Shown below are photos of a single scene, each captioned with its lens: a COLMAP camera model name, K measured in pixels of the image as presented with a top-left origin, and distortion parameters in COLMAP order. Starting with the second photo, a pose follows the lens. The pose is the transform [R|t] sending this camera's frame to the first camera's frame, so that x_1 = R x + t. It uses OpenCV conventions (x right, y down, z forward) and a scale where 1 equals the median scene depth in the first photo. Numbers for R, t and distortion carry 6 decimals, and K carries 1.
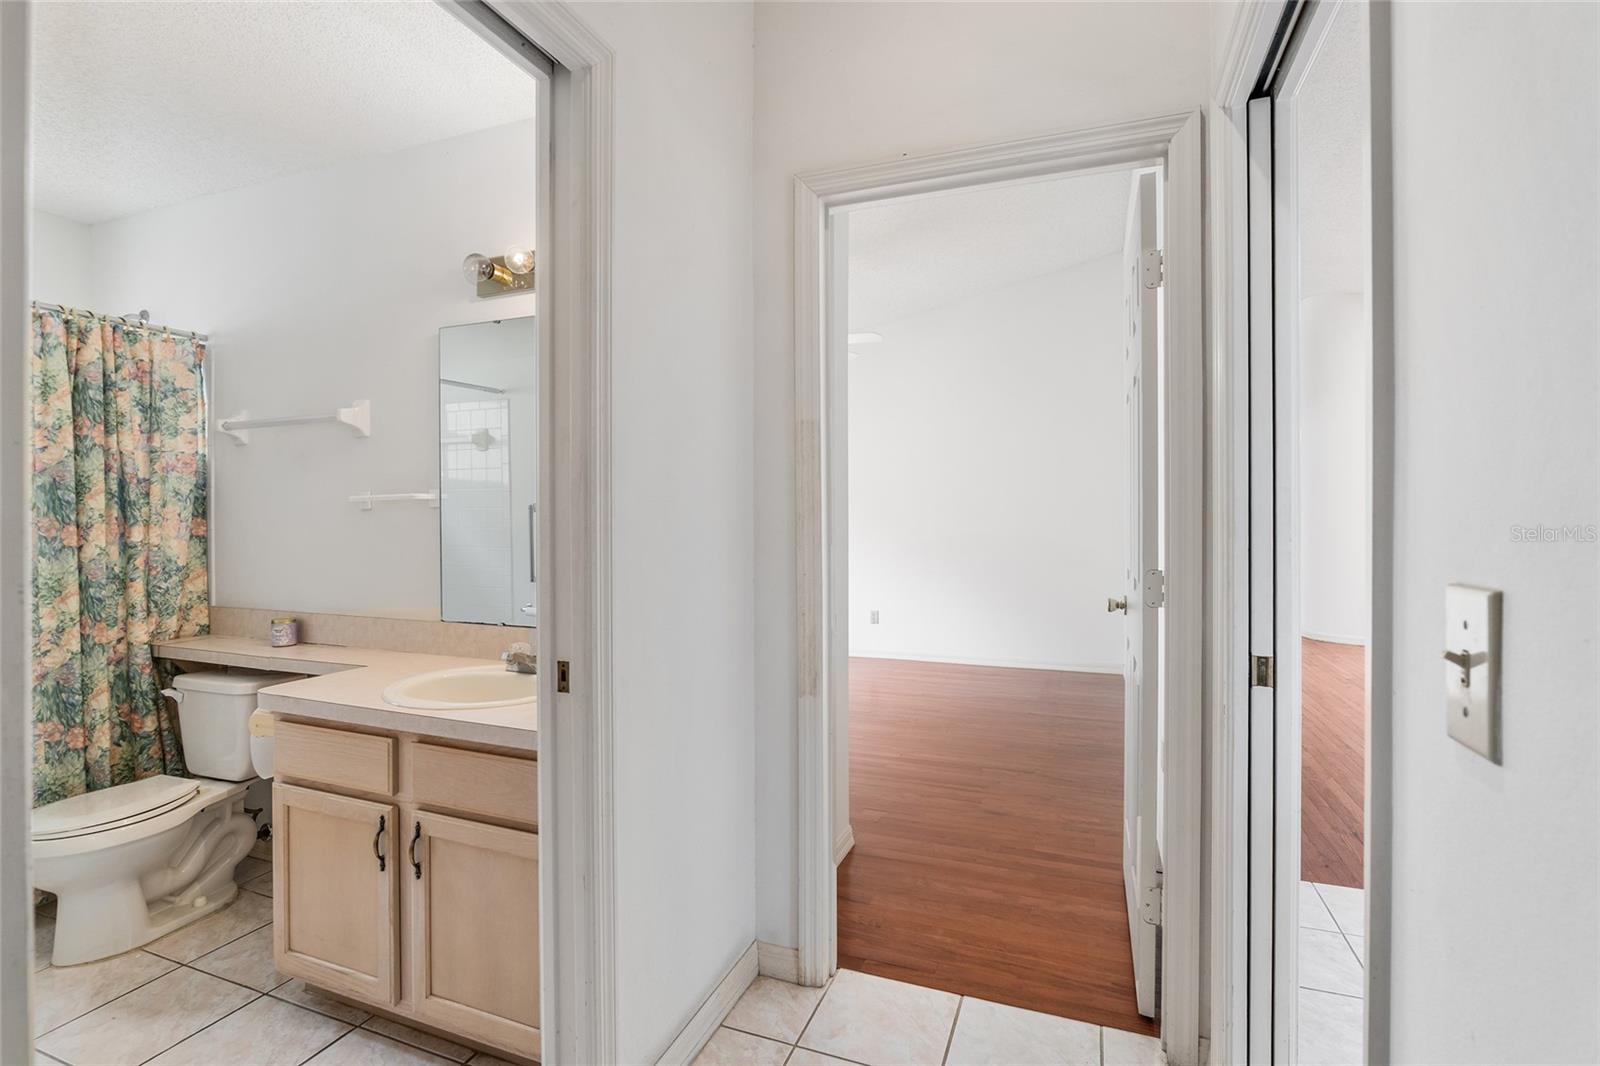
lens RADIAL K [[746.0, 0, 800.5], [0, 746.0, 522.1], [0, 0, 1]] dist [-0.023582, 0.004554]
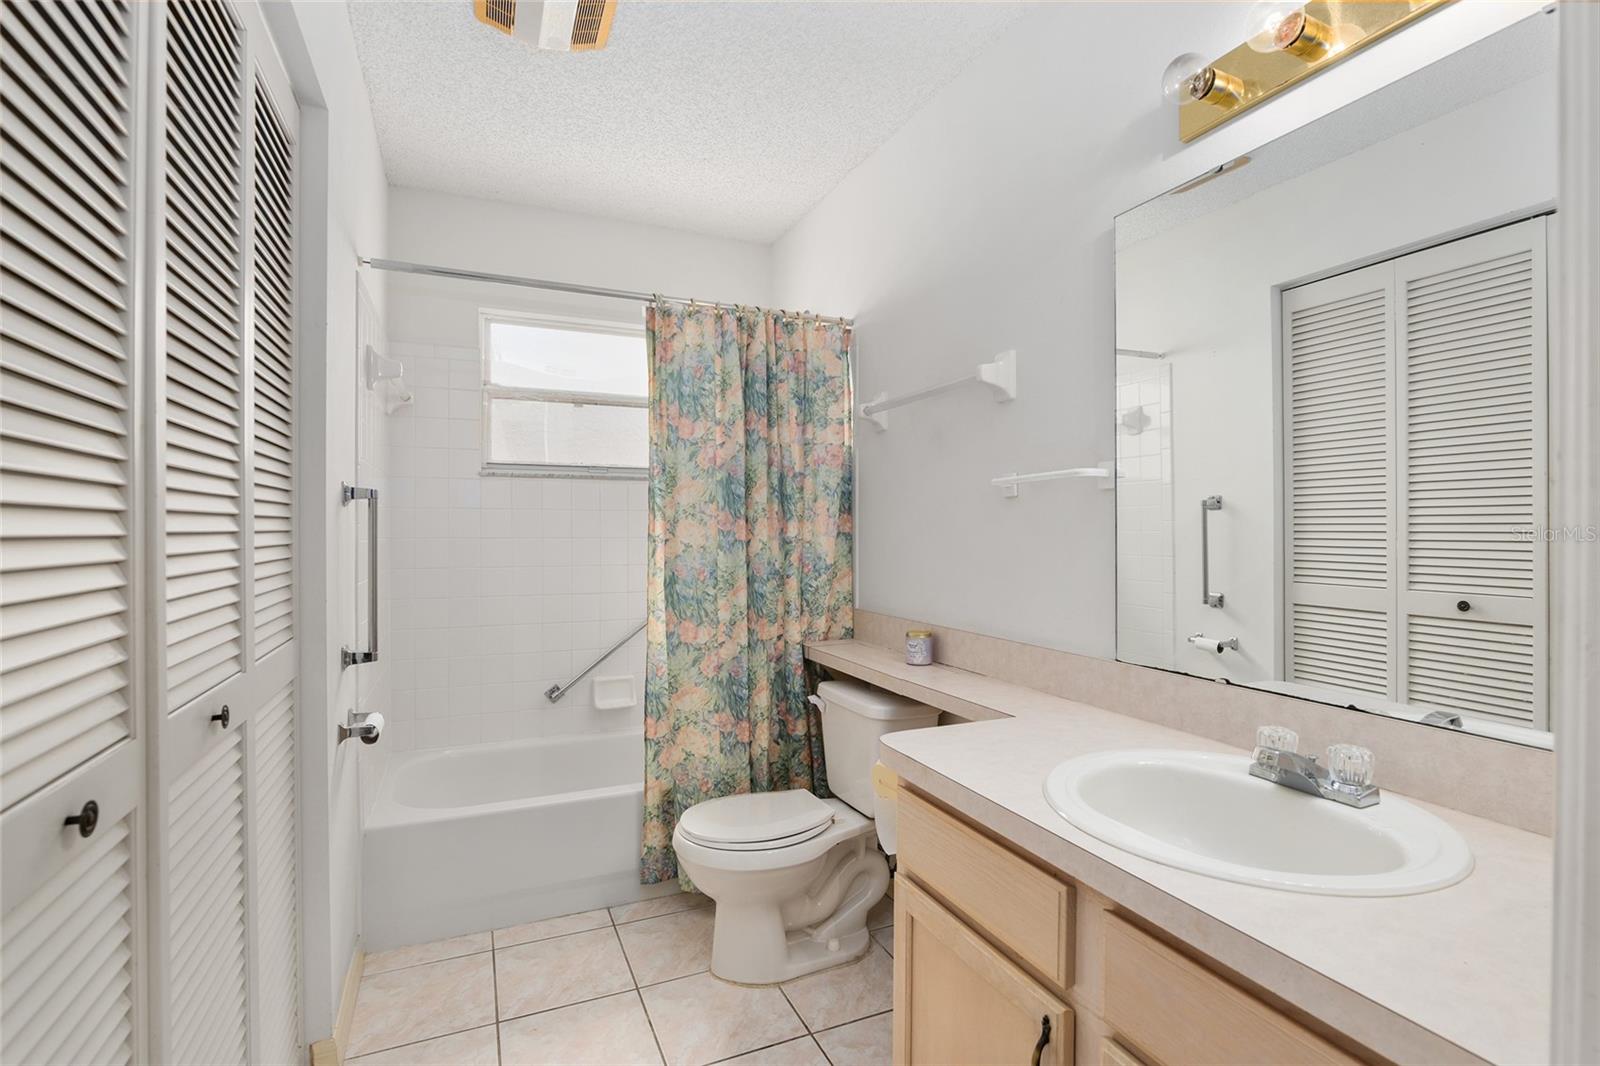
lens RADIAL K [[746.0, 0, 800.5], [0, 746.0, 522.1], [0, 0, 1]] dist [-0.023582, 0.004554]
pose [[0.707968, -0.004159, -0.706233, -0.203986], [-0.008128, 0.999868, -0.014035, 0.020737], [0.706198, 0.015677, 0.707841, 0.314257]]
